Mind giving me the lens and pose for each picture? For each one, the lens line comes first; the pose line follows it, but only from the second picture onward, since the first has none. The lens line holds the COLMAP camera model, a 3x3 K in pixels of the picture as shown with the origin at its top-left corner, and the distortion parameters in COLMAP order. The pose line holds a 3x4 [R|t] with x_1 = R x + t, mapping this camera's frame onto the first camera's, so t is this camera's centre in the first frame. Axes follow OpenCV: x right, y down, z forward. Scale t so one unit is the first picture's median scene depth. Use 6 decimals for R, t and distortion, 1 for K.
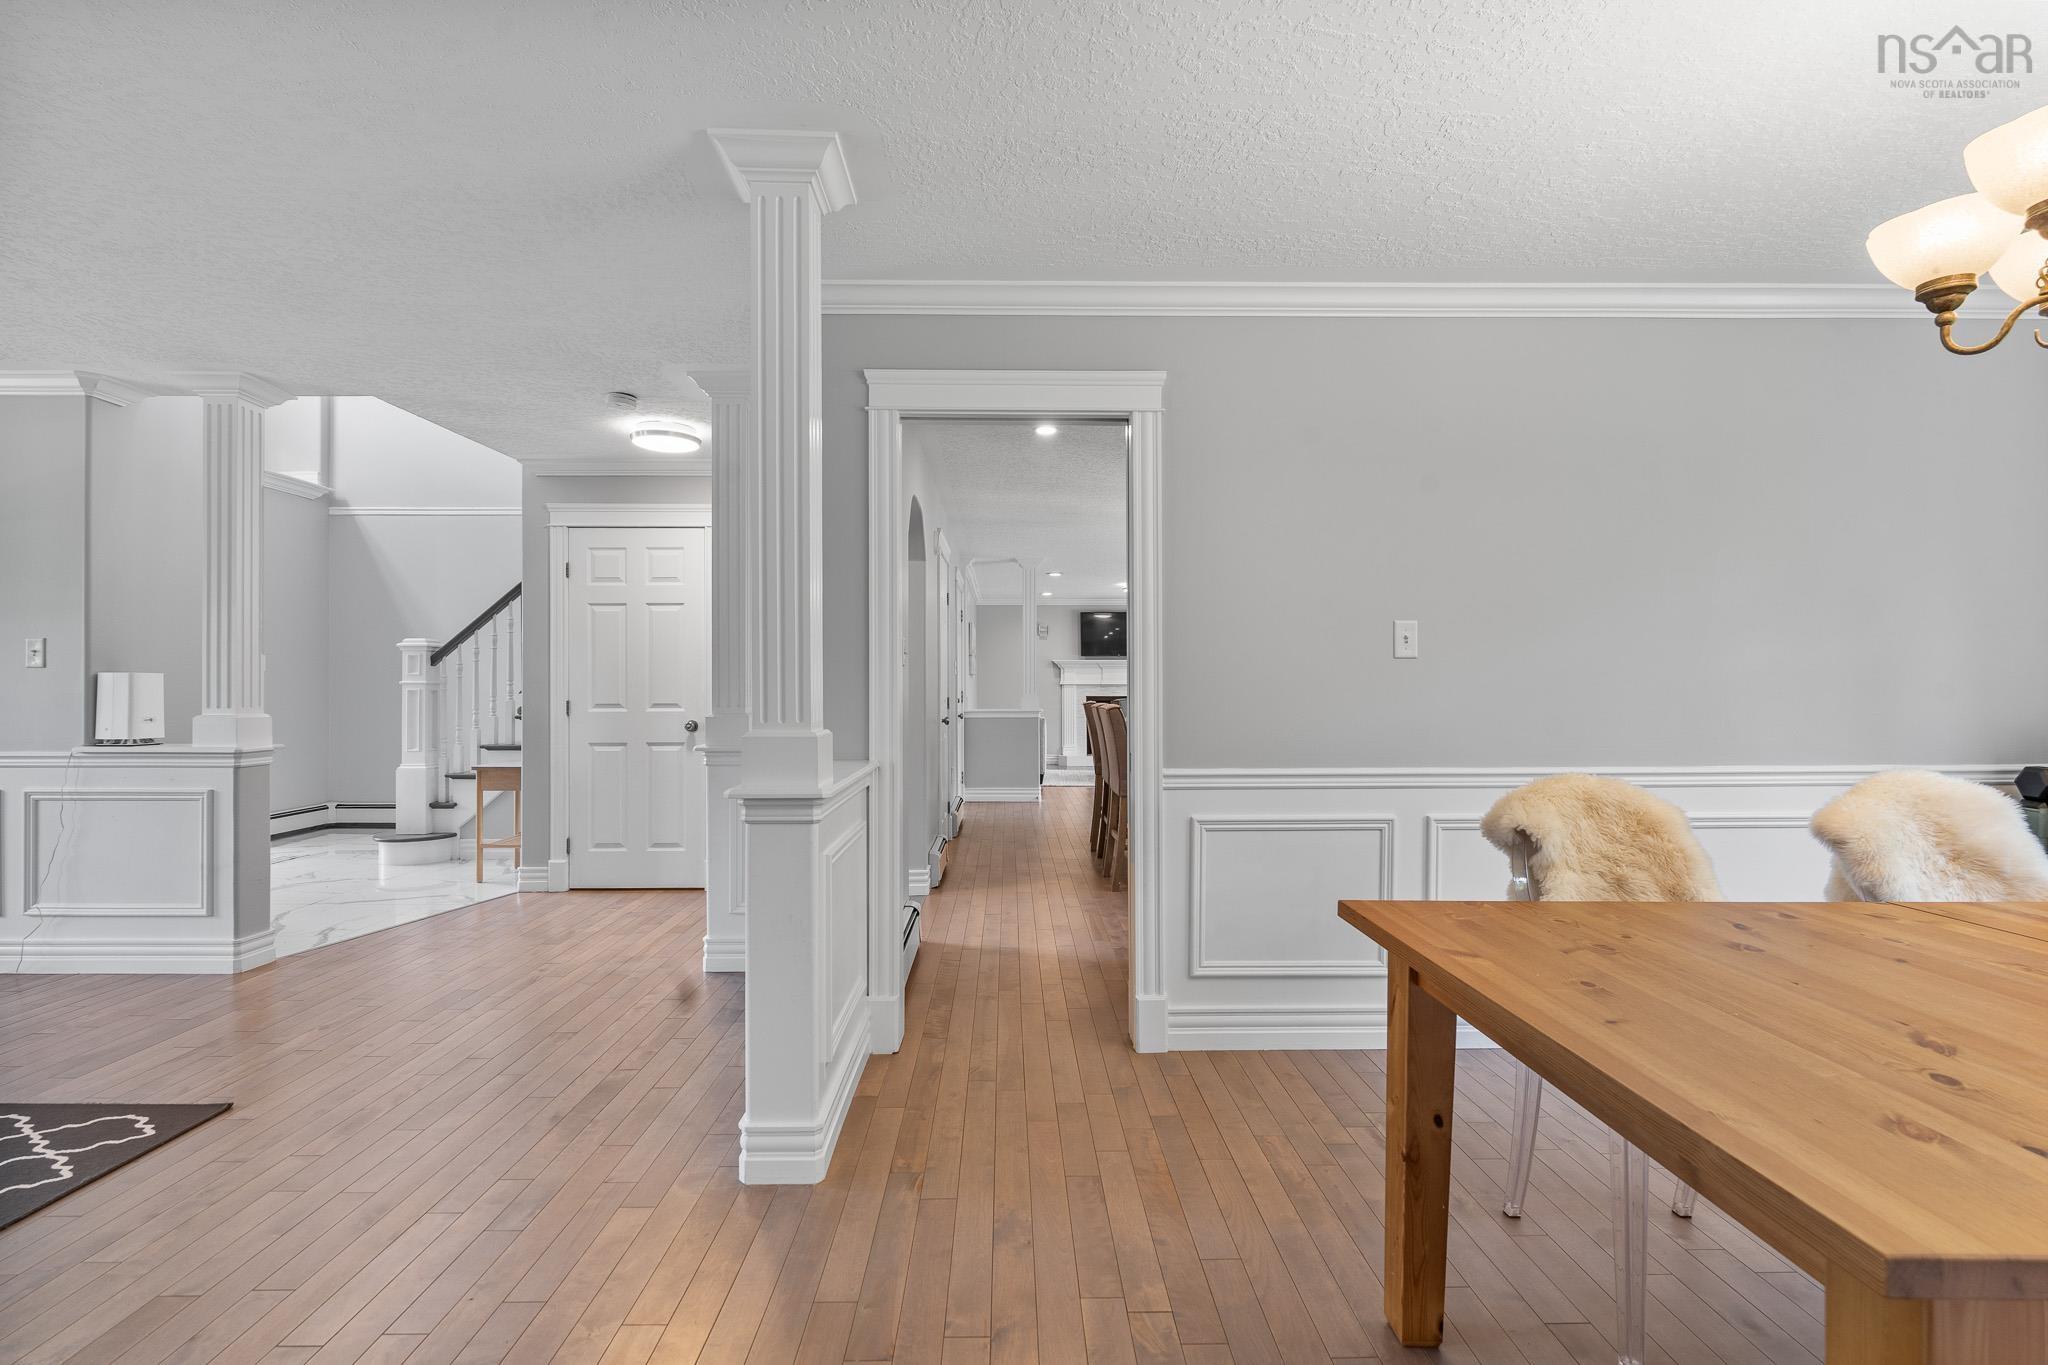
lens RADIAL K [[906.0, 0, 1018.0], [0, 906.0, 685.1], [0, 0, 1]] dist [-0.001239, 0.000547]
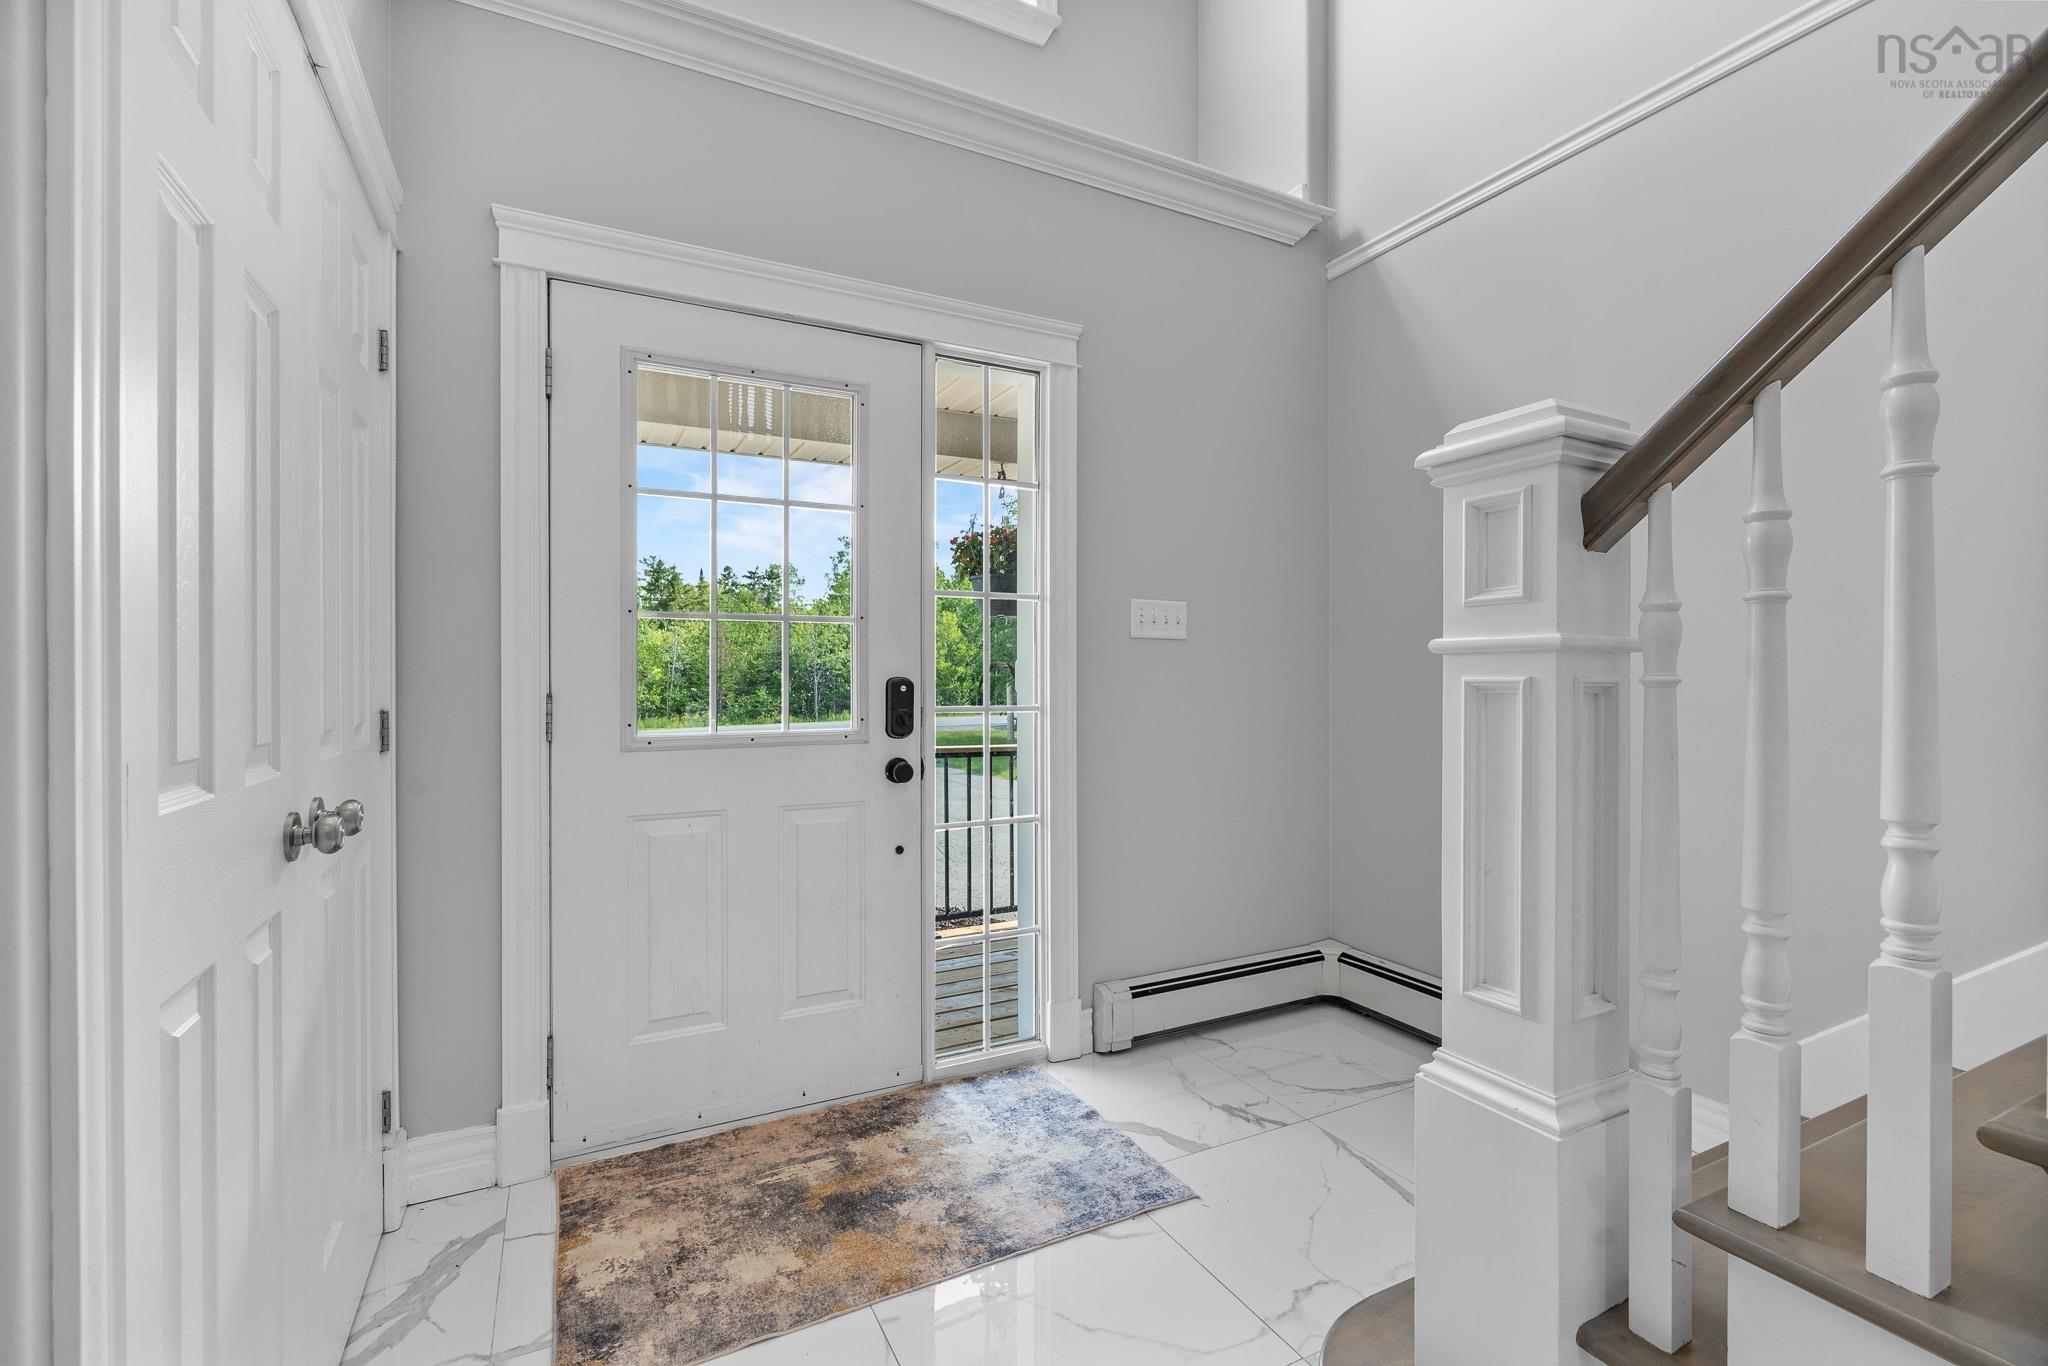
lens RADIAL K [[894.8, 0, 1020.4], [0, 894.8, 687.8], [0, 0, 1]] dist [-0.002300, -0.000099]
pose [[0.451581, 0.003643, -0.892223, -0.543826], [0.008145, 0.999933, 0.008205, 0.004206], [0.892193, -0.010972, 0.451522, 0.824705]]
